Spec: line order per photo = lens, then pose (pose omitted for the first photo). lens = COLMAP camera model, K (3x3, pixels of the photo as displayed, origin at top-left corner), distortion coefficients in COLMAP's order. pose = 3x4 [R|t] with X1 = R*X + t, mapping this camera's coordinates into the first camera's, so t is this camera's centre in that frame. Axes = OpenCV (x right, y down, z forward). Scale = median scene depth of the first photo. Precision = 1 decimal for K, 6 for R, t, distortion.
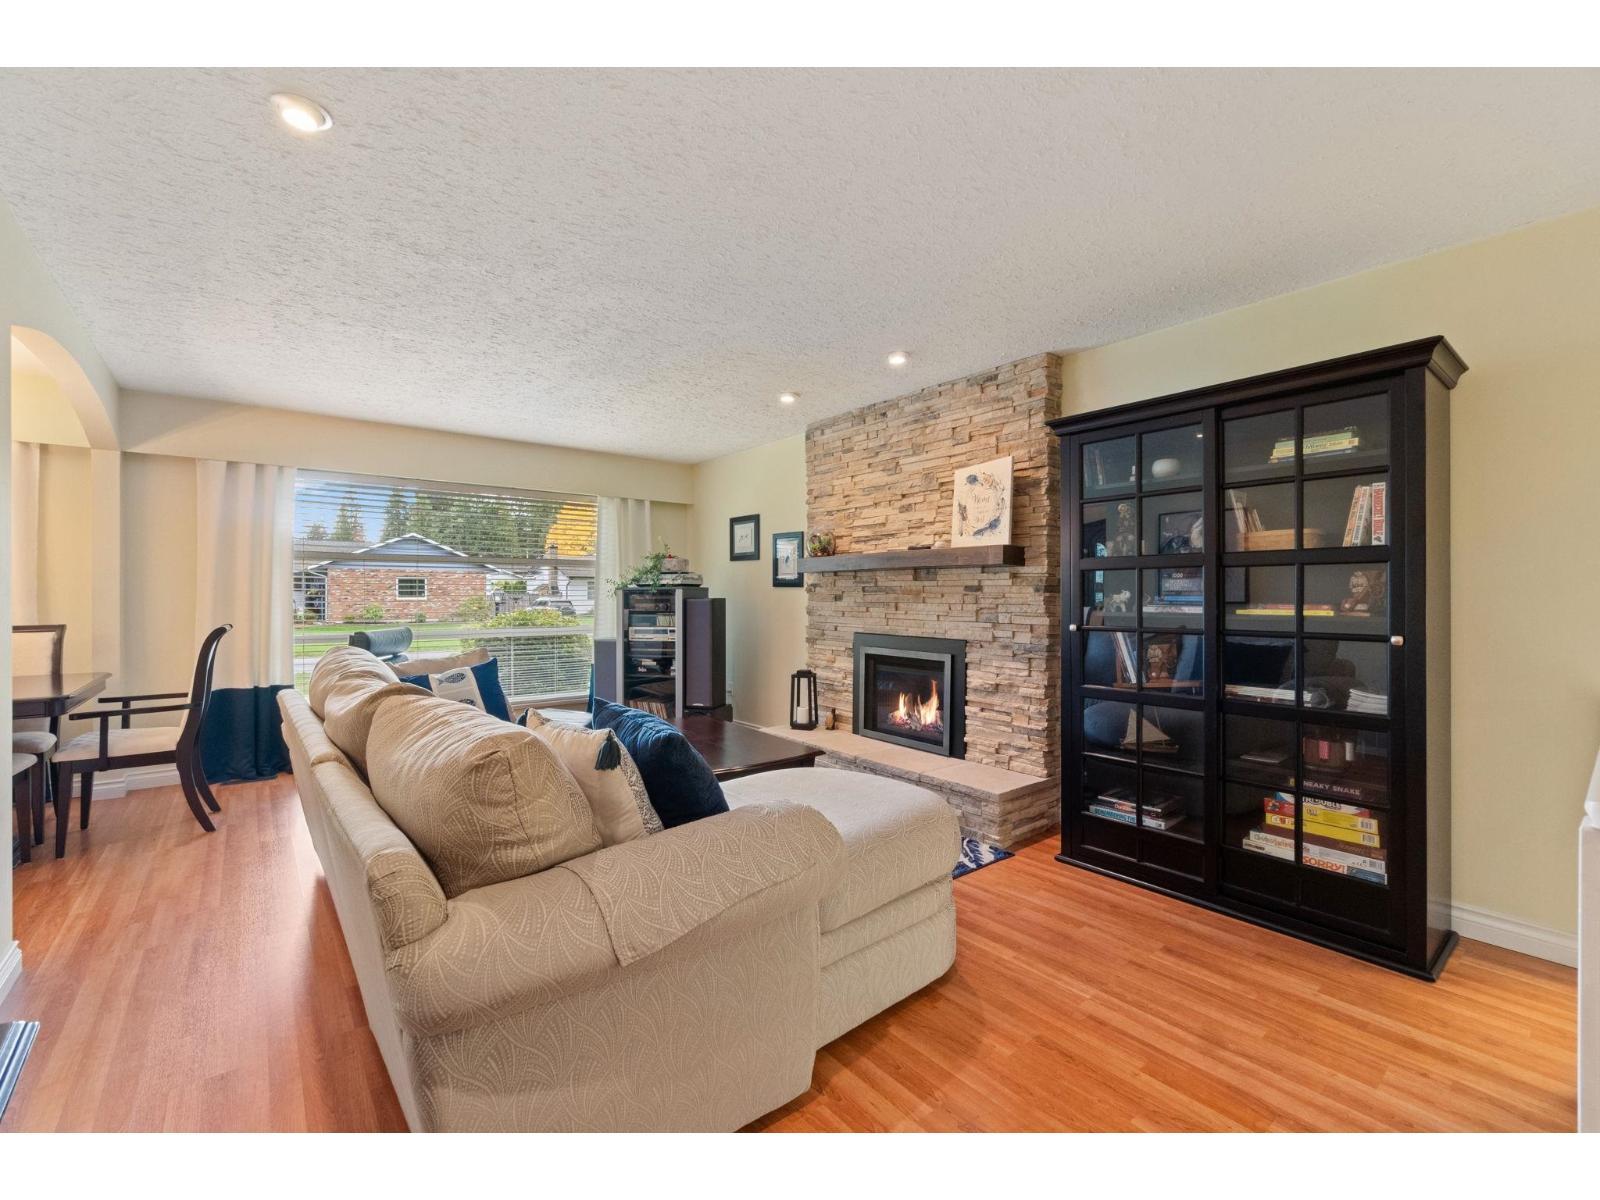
lens RADIAL K [[686.1, 0, 805.4], [0, 686.1, 597.3], [0, 0, 1]] dist [-0.000329, -0.000048]
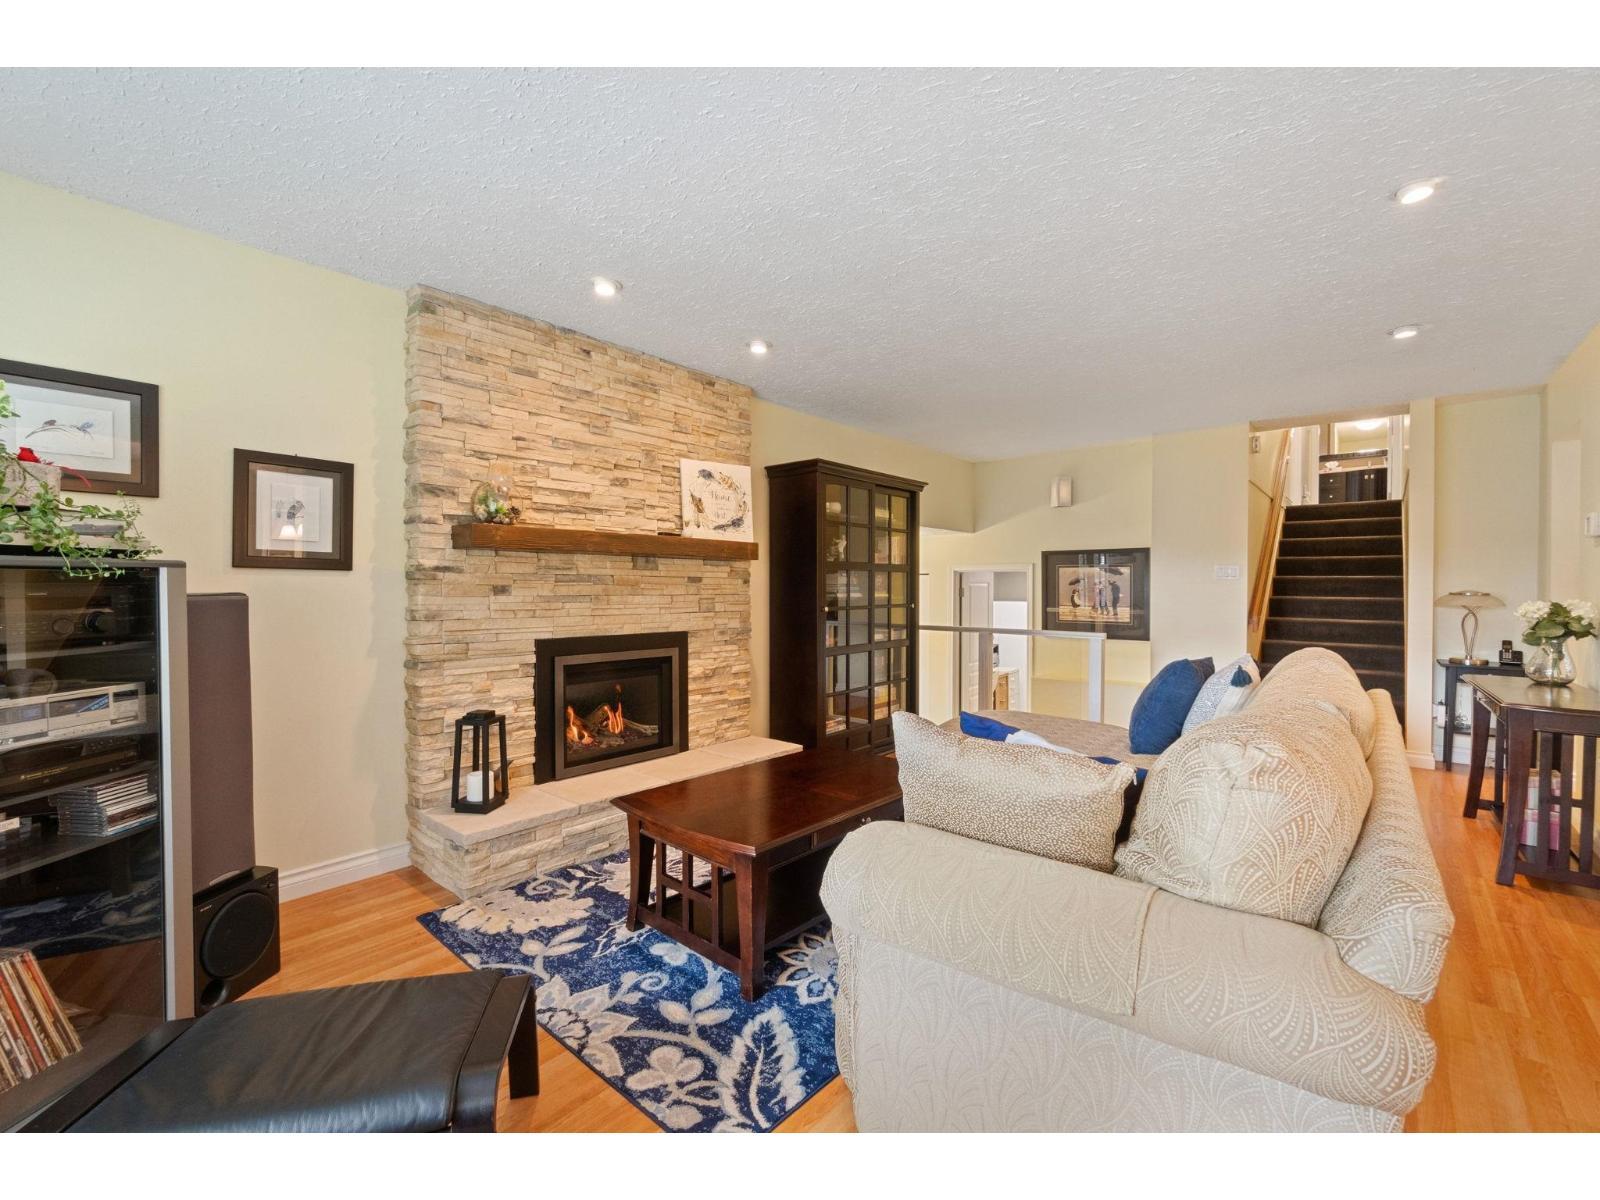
lens RADIAL K [[686.1, 0, 805.4], [0, 686.1, 597.3], [0, 0, 1]] dist [-0.000329, -0.000048]
pose [[-0.176849, -0.018429, 0.984065, -0.749307], [-0.002245, 0.999830, 0.018321, -0.005485], [-0.984235, 0.001031, -0.176860, 0.965334]]
